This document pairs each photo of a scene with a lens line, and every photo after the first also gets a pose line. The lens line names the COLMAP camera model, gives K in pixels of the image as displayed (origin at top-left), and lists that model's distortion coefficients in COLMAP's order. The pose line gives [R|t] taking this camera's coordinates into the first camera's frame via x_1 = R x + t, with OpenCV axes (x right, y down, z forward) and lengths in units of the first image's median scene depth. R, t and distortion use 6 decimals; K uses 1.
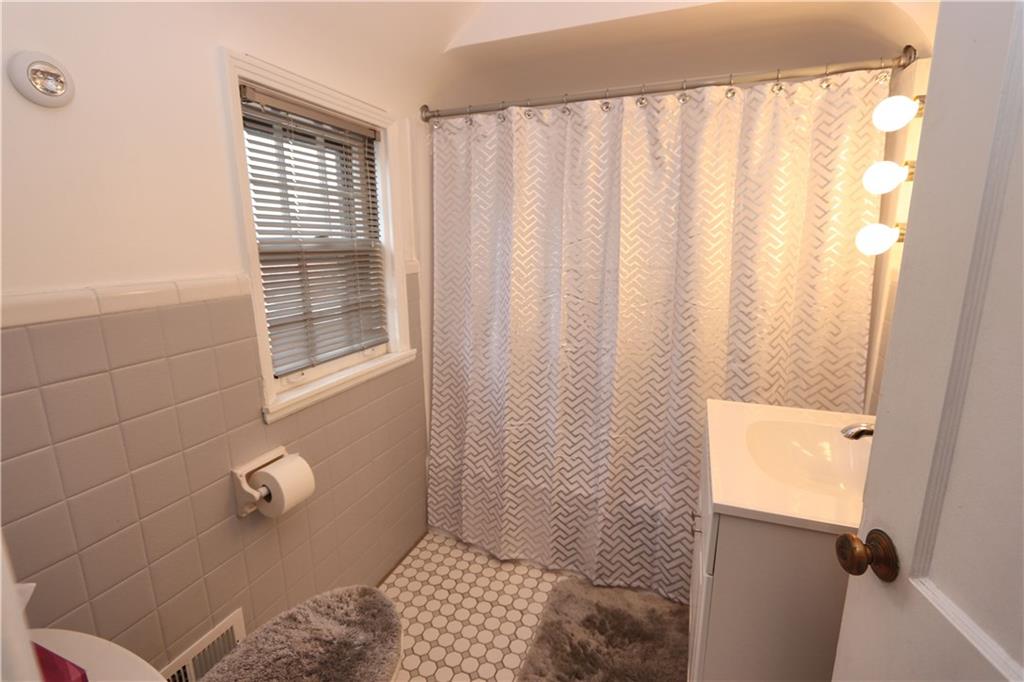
lens RADIAL K [[475.5, 0, 501.5], [0, 475.5, 342.1], [0, 0, 1]] dist [-0.013052, 0.001805]
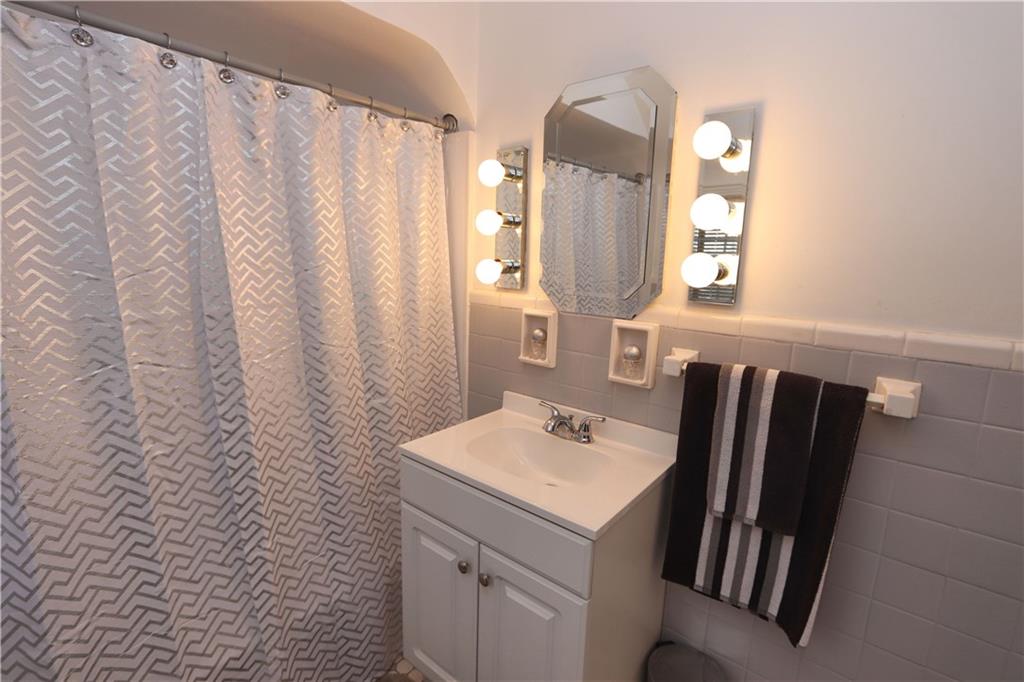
lens RADIAL K [[475.5, 0, 501.5], [0, 475.5, 342.1], [0, 0, 1]] dist [-0.013052, 0.001805]
pose [[0.306669, -0.152604, 0.939503, -0.283084], [0.179391, 0.978641, 0.100404, -0.110816], [-0.934758, 0.137748, 0.327495, 0.421150]]
